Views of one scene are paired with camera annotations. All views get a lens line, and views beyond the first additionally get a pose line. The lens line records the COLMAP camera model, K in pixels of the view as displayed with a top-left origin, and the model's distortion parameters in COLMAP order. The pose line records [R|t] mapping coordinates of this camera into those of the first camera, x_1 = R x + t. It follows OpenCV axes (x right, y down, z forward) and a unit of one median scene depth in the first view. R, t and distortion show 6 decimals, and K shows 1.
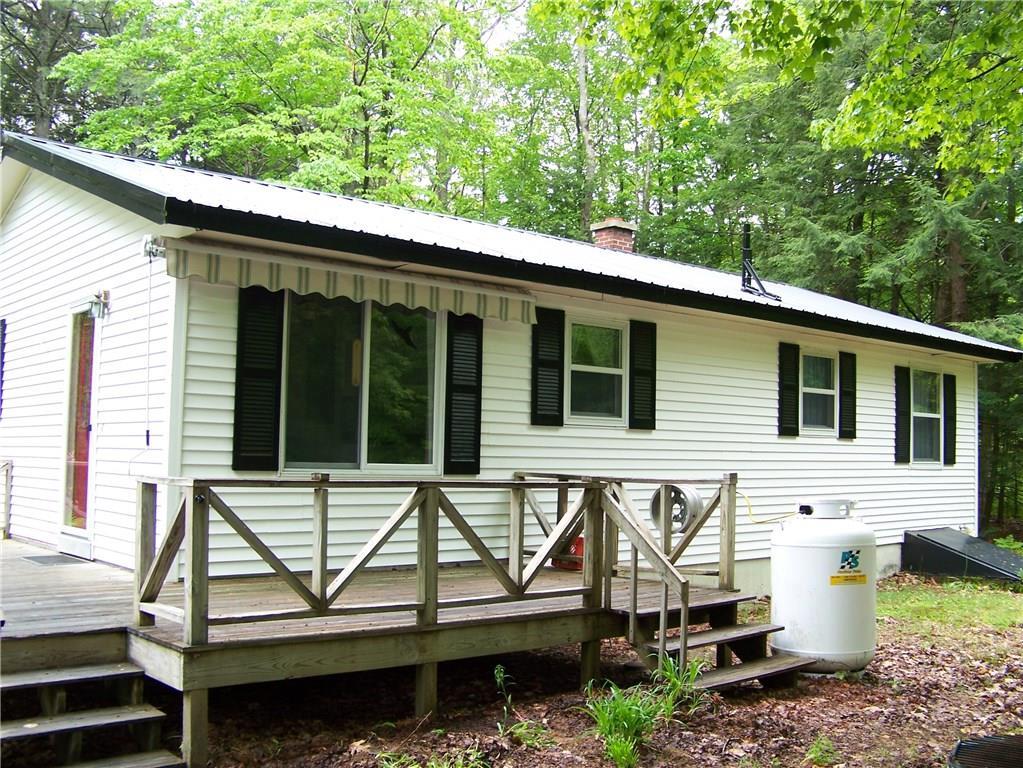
lens RADIAL K [[1091.3, 0, 511.5], [0, 1091.3, 384.0], [0, 0, 1]] dist [-0.123327, 0.023525]
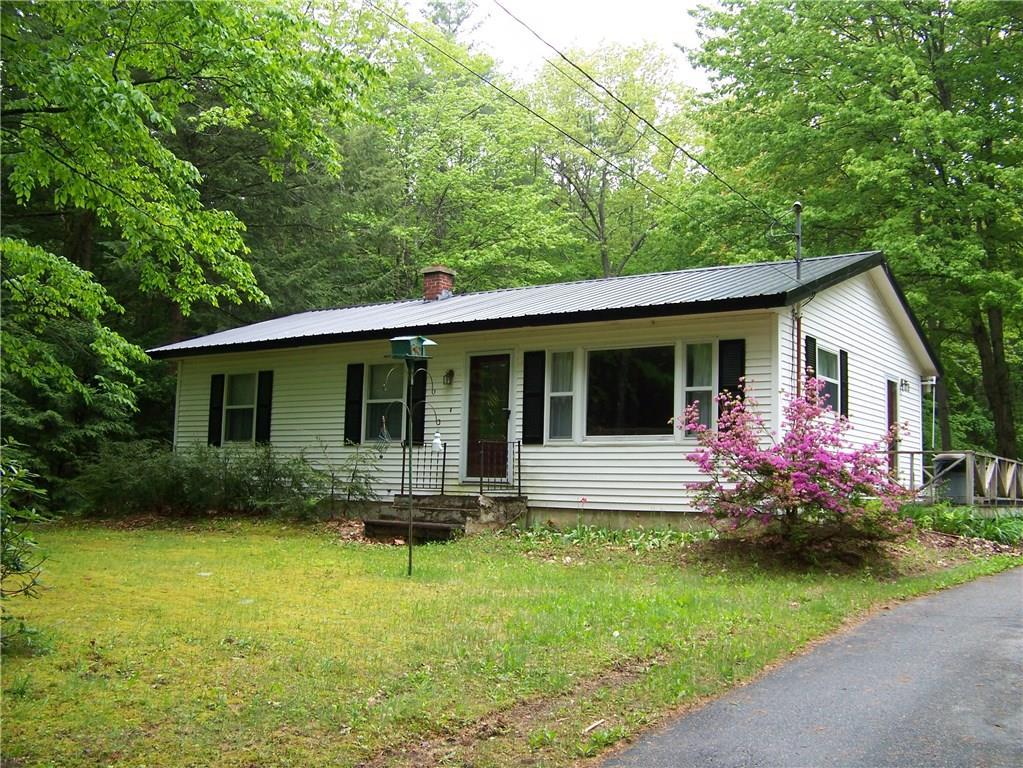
lens RADIAL K [[1091.3, 0, 511.5], [0, 1091.3, 384.0], [0, 0, 1]] dist [-0.123327, 0.023525]
pose [[0.252047, -0.119113, -0.960356, 1.440012], [0.038296, 0.992846, -0.113092, 0.124456], [0.966957, -0.008273, 0.254806, 0.855771]]
